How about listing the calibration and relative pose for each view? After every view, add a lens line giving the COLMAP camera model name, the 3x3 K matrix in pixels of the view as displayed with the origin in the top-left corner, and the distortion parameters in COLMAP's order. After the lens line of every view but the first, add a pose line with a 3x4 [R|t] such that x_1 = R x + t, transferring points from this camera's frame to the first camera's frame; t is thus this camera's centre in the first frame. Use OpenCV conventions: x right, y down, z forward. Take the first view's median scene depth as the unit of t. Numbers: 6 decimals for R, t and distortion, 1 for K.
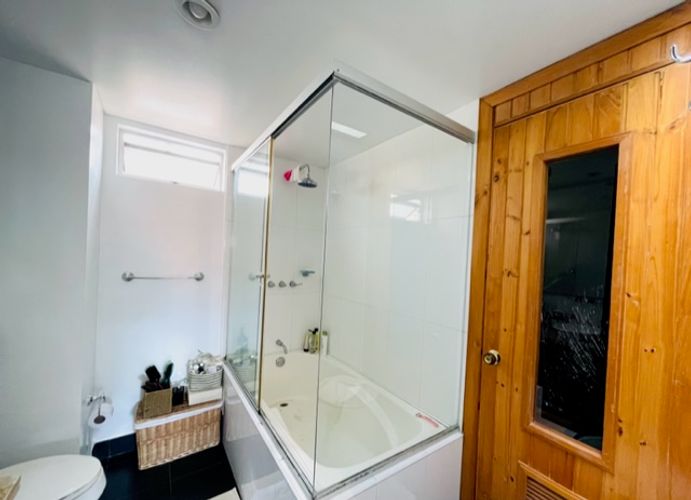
lens RADIAL K [[283.0, 0, 345.2], [0, 283.0, 256.3], [0, 0, 1]] dist [-0.000414, -0.000061]
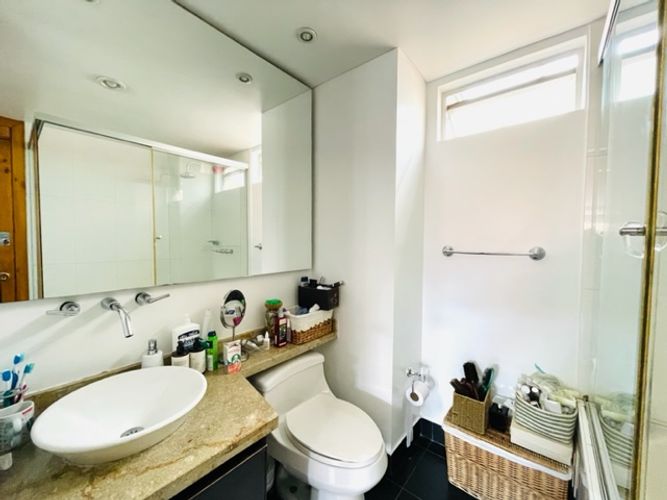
lens RADIAL K [[268.6, 0, 336.5], [0, 268.6, 252.2], [0, 0, 1]] dist [-0.003704, 0.001281]
pose [[0.277213, -0.010168, -0.960755, -0.051158], [0.006093, 0.999942, -0.008824, 0.080042], [0.960789, -0.003408, 0.277259, 0.423720]]
